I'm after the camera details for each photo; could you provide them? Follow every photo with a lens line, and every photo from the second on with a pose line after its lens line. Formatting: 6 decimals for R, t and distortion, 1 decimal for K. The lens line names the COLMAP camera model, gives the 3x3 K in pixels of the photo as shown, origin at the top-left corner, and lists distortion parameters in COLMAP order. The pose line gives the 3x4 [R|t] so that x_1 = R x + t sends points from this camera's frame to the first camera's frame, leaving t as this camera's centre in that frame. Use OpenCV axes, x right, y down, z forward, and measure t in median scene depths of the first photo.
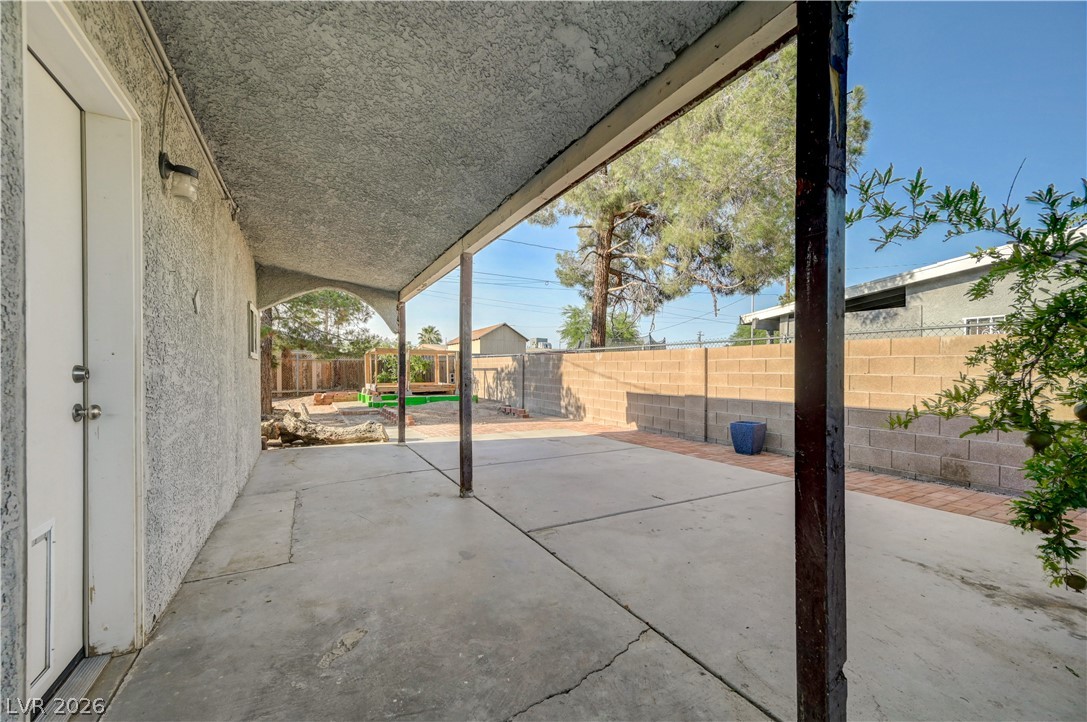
lens RADIAL K [[428.2, 0, 540.4], [0, 428.2, 367.4], [0, 0, 1]] dist [0.007059, -0.000208]
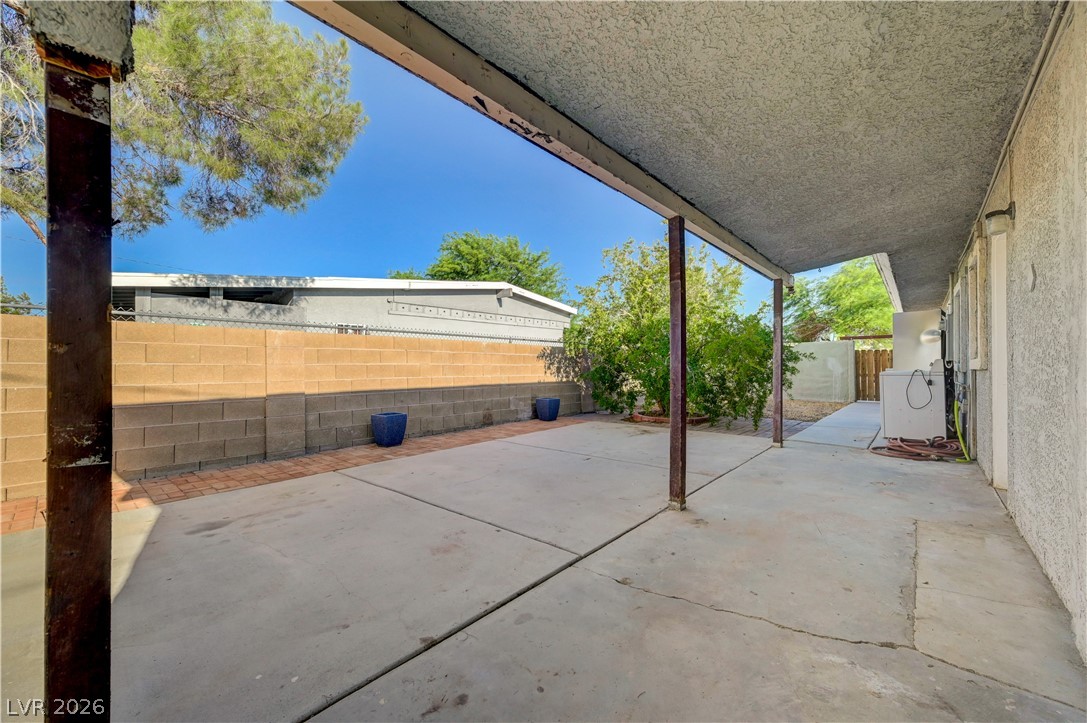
lens RADIAL K [[428.2, 0, 545.4], [0, 428.2, 361.3], [0, 0, 1]] dist [0.007059, -0.000208]
pose [[-0.349085, 0.008597, 0.937052, -1.075072], [-0.002835, 0.999944, -0.010230, 0.030323], [-0.937087, -0.006227, -0.349041, 1.901131]]
